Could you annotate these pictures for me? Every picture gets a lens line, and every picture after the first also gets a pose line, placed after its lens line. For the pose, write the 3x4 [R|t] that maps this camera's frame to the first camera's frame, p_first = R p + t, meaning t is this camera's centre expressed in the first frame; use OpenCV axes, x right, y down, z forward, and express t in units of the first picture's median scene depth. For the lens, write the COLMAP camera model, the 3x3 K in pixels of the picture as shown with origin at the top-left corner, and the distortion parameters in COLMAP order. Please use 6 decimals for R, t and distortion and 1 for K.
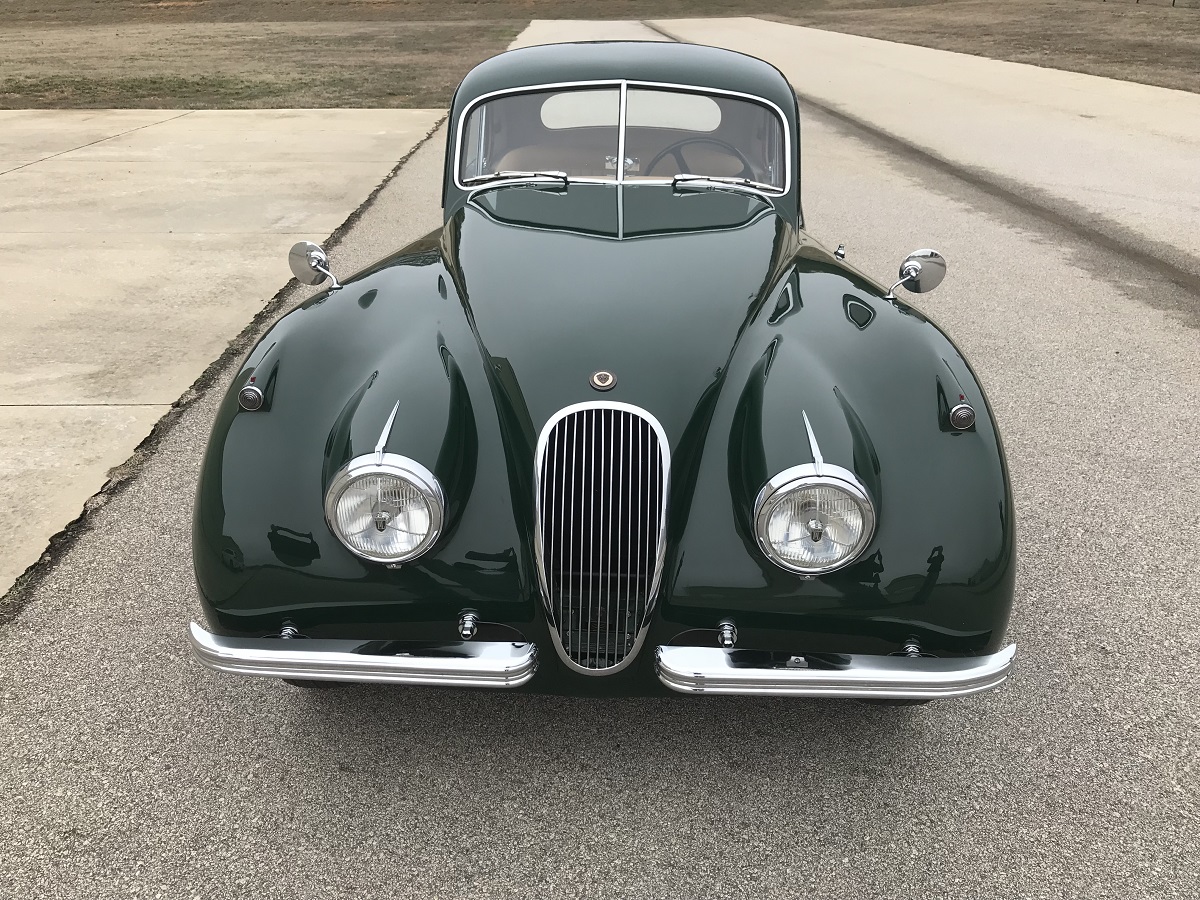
lens RADIAL K [[975.1, 0, 601.6], [0, 975.1, 449.2], [0, 0, 1]] dist [-0.000610, -0.013666]
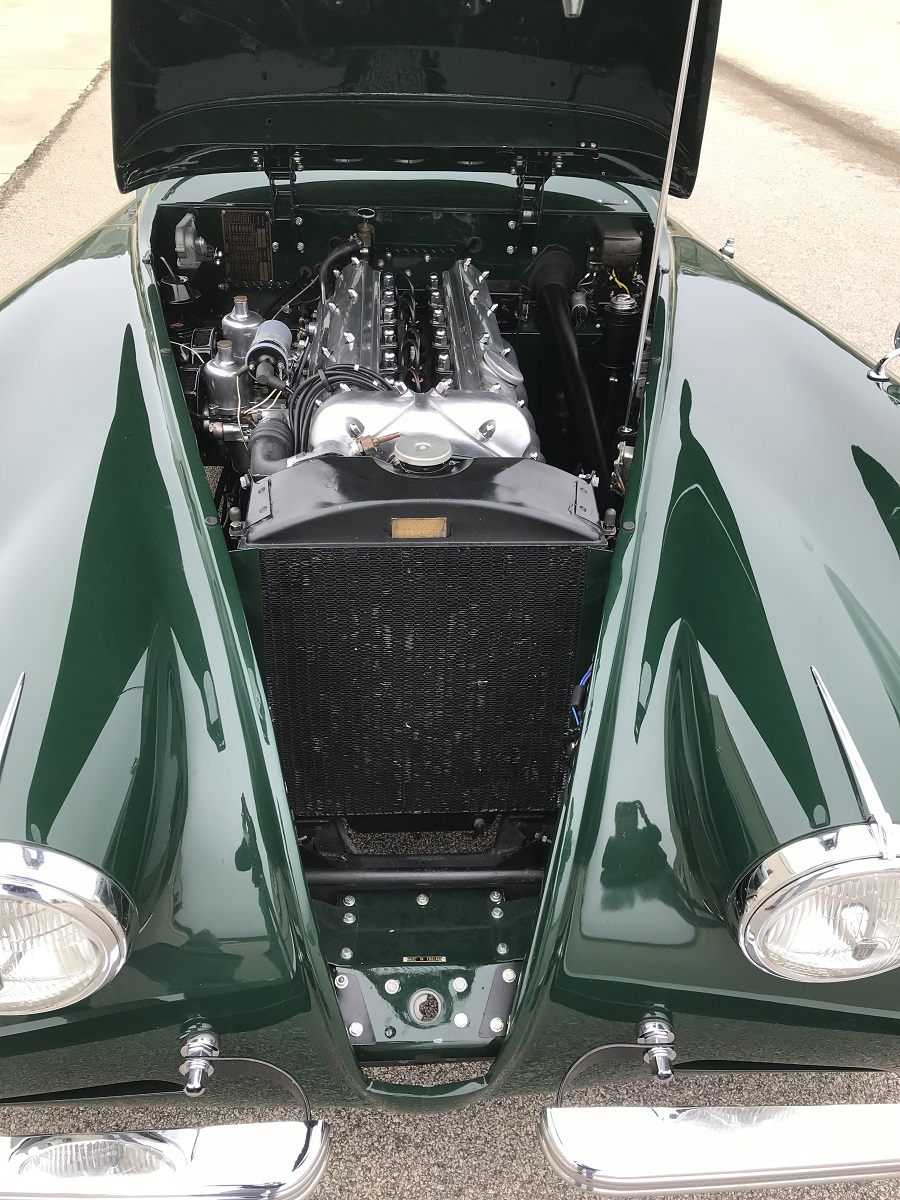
lens RADIAL K [[975.1, 0, 447.9], [0, 975.1, 601.6], [0, 0, 1]] dist [-0.000610, -0.013666]
pose [[0.995587, -0.034110, 0.087420, -0.009779], [0.014227, 0.975695, 0.218673, -0.052851], [-0.092754, -0.216464, 0.971874, 0.138394]]
